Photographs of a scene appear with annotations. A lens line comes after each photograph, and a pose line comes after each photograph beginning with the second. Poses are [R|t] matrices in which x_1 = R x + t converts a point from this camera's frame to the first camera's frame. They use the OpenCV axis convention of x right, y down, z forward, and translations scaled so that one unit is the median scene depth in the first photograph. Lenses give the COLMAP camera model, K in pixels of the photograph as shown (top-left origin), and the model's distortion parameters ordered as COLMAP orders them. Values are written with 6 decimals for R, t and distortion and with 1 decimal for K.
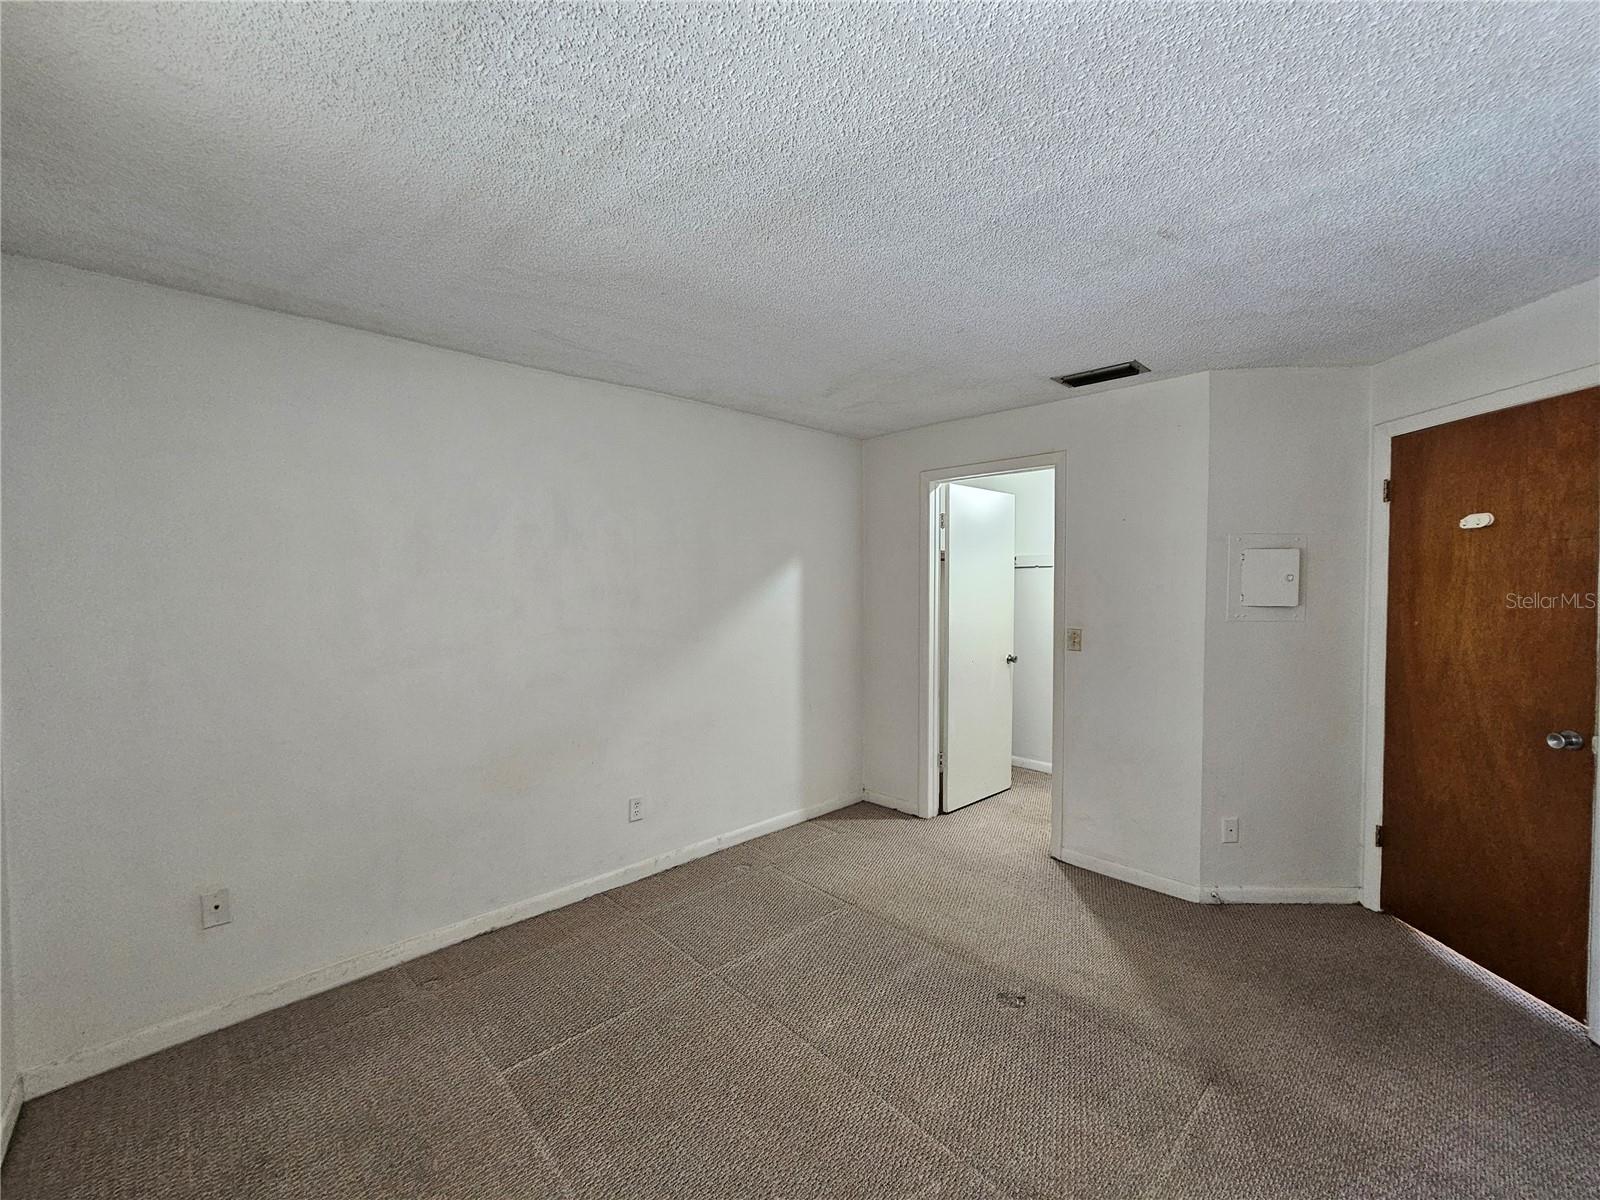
lens RADIAL K [[655.2, 0, 797.5], [0, 655.2, 607.5], [0, 0, 1]] dist [-0.000773, 0.000401]
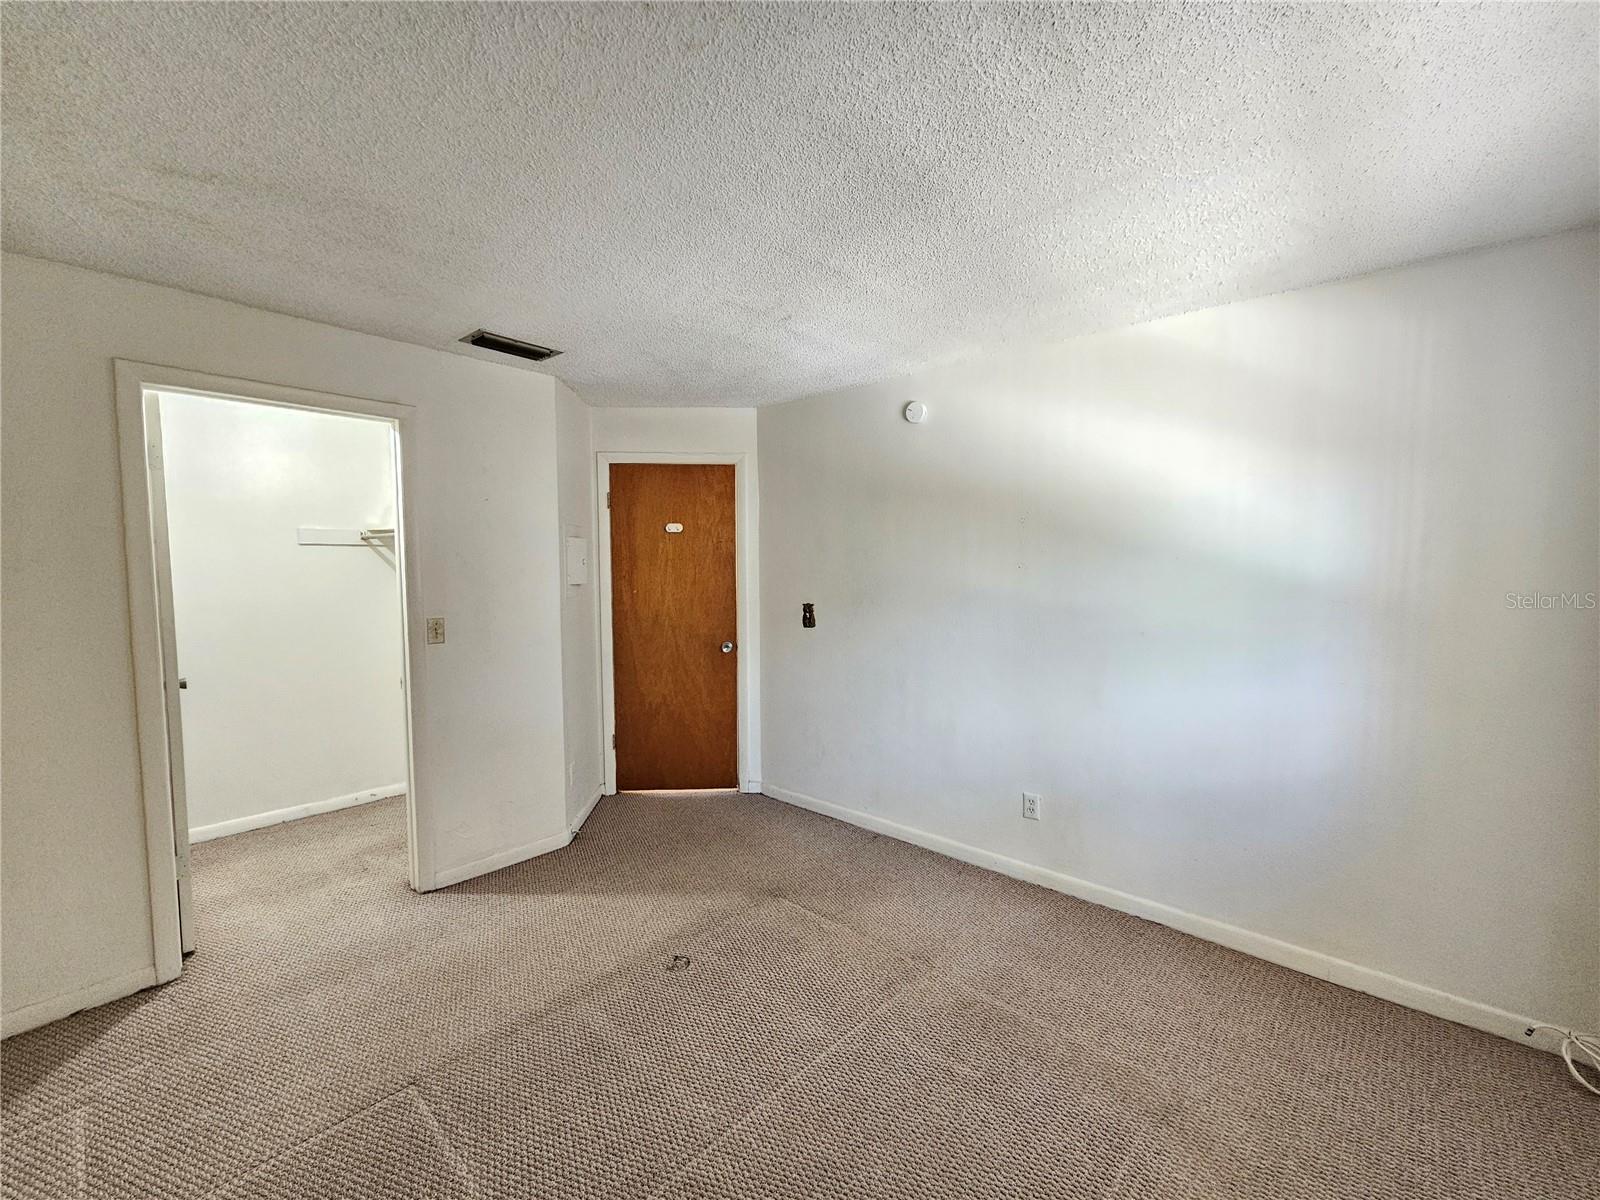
lens RADIAL K [[655.2, 0, 797.5], [0, 655.2, 607.5], [0, 0, 1]] dist [-0.000773, 0.000401]
pose [[-0.067936, -0.062249, 0.995746, -0.561321], [0.040675, 0.997049, 0.065106, -0.022605], [-0.996860, 0.044925, -0.065204, 0.692831]]
